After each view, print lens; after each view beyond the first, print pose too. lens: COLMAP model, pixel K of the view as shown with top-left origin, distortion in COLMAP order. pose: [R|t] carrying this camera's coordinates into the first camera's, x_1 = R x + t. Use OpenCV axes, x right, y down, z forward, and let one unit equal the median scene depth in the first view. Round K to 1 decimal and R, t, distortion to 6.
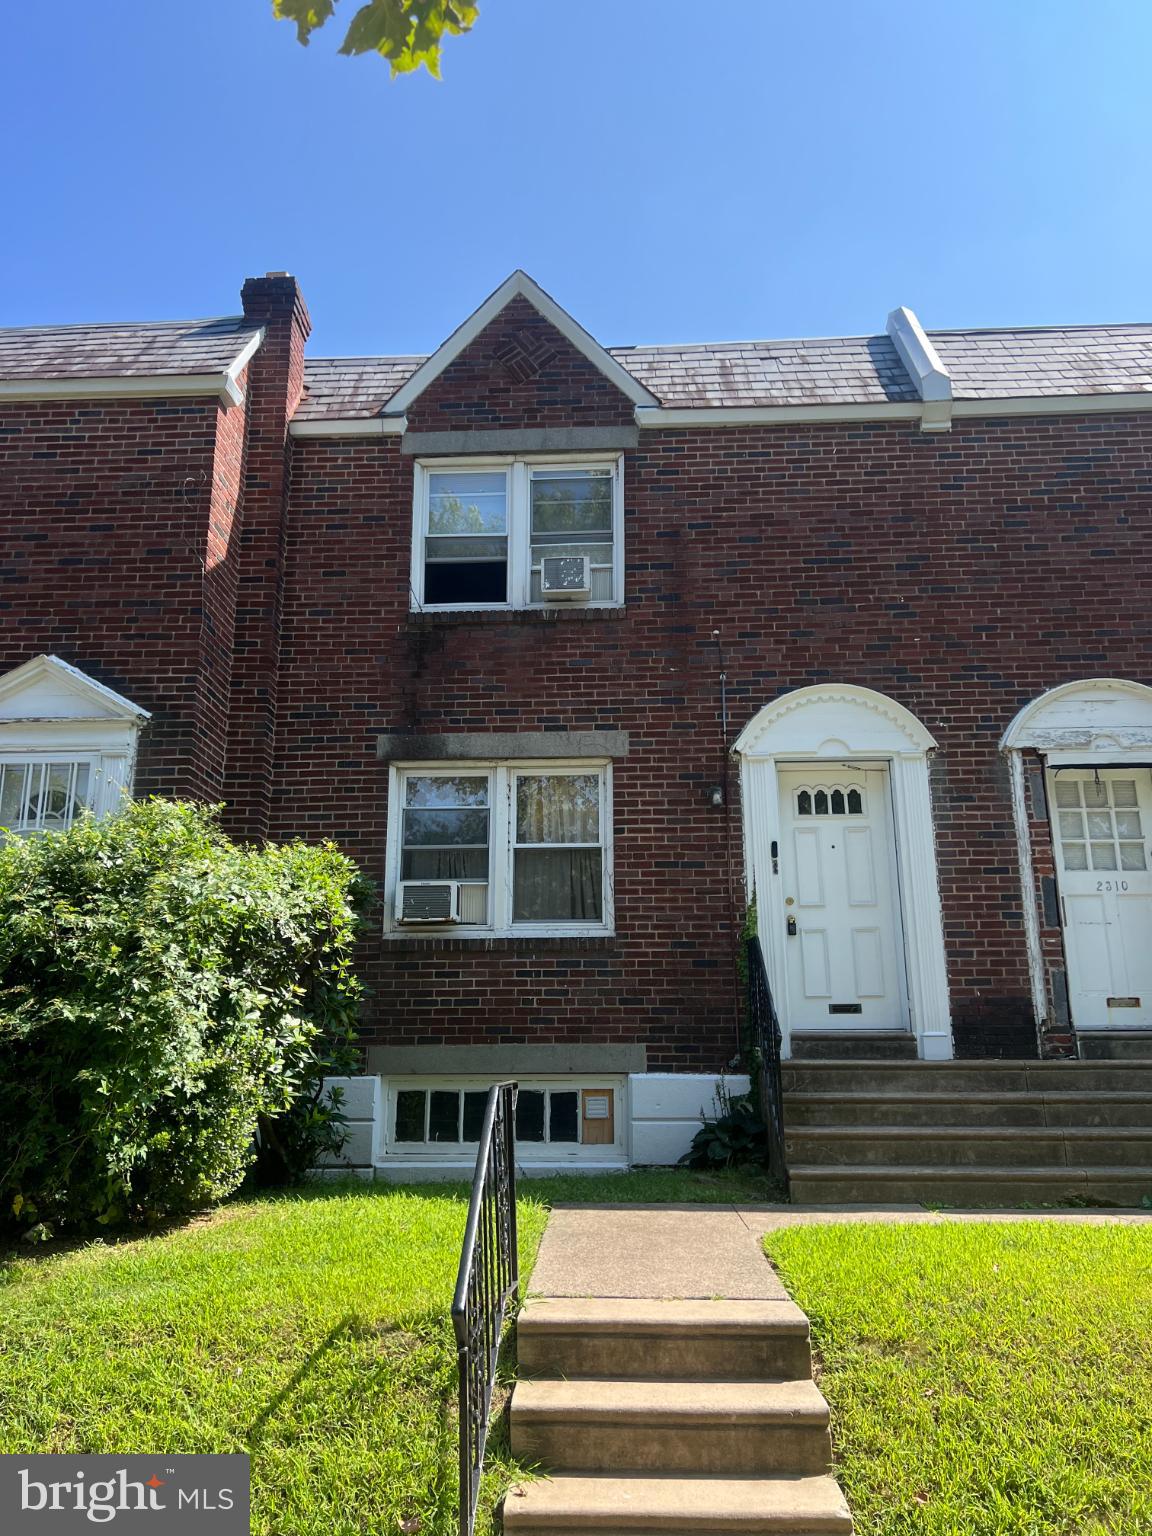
lens RADIAL K [[1137.9, 0, 574.6], [0, 1137.9, 774.3], [0, 0, 1]] dist [0.044527, -0.058120]
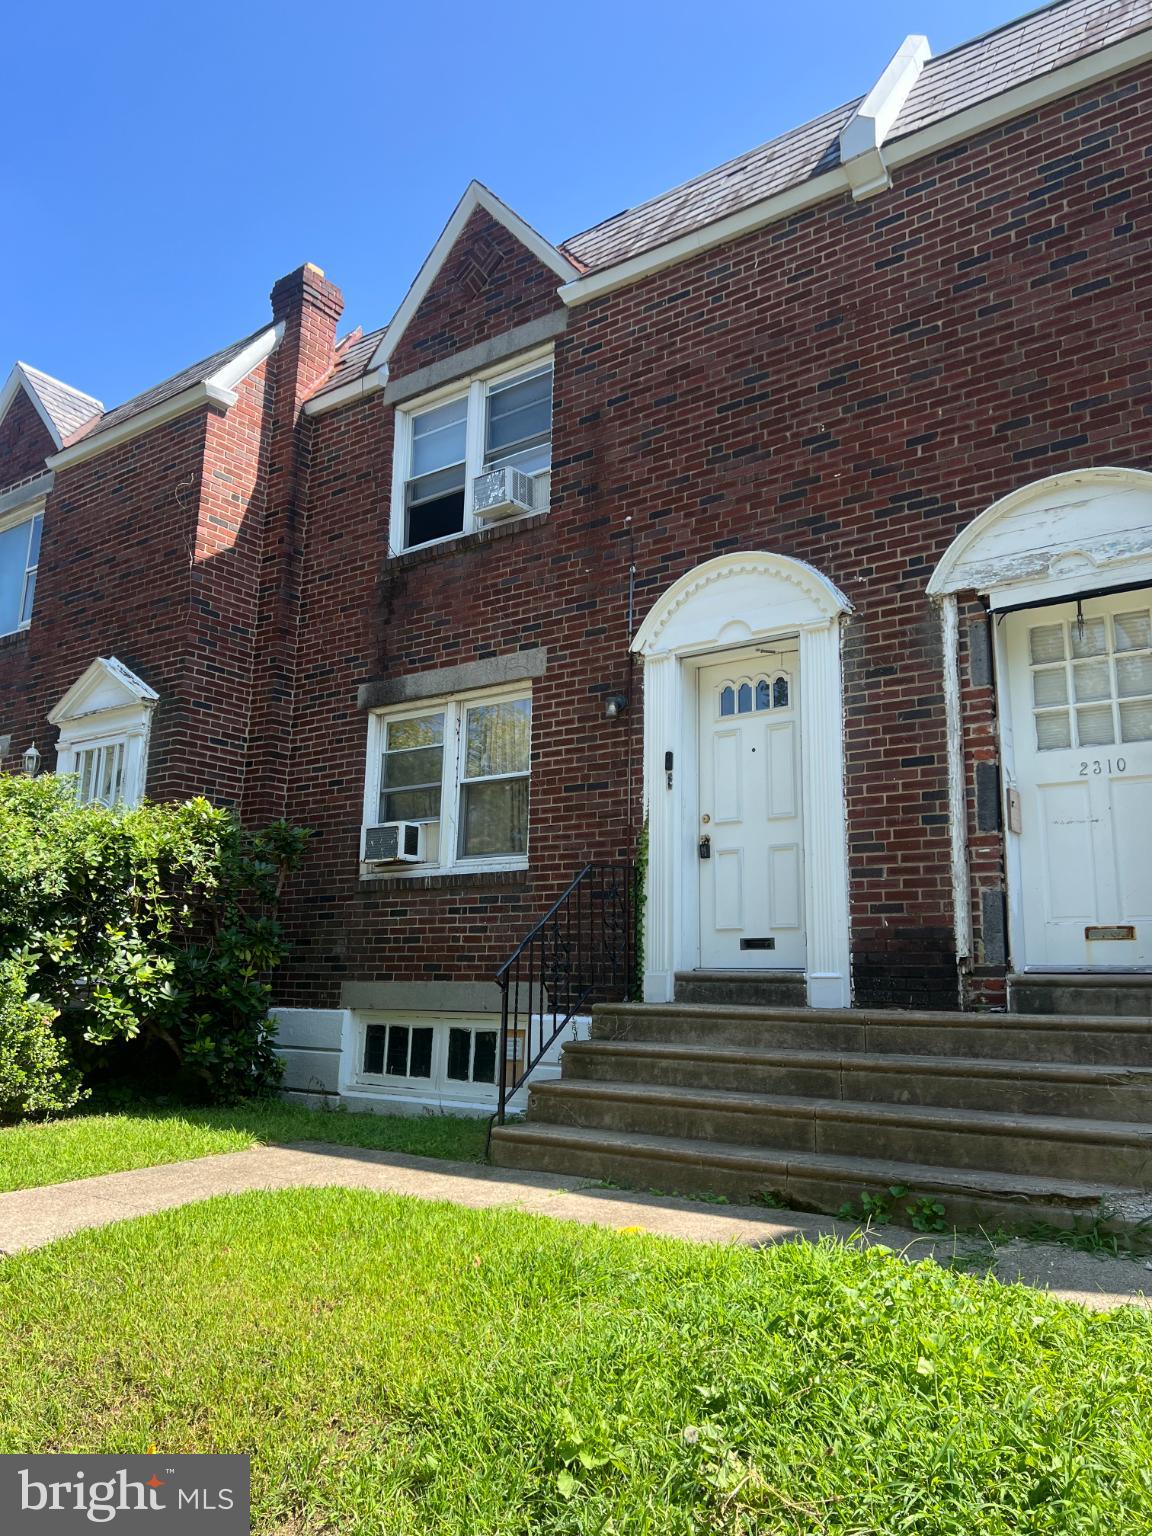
lens RADIAL K [[1137.9, 0, 584.7], [0, 1137.9, 757.6], [0, 0, 1]] dist [0.044527, -0.058120]
pose [[0.831078, -0.094297, -0.548104, 0.581546], [0.119465, 0.992785, 0.010342, 0.046226], [0.543174, -0.074074, 0.836346, 0.244418]]
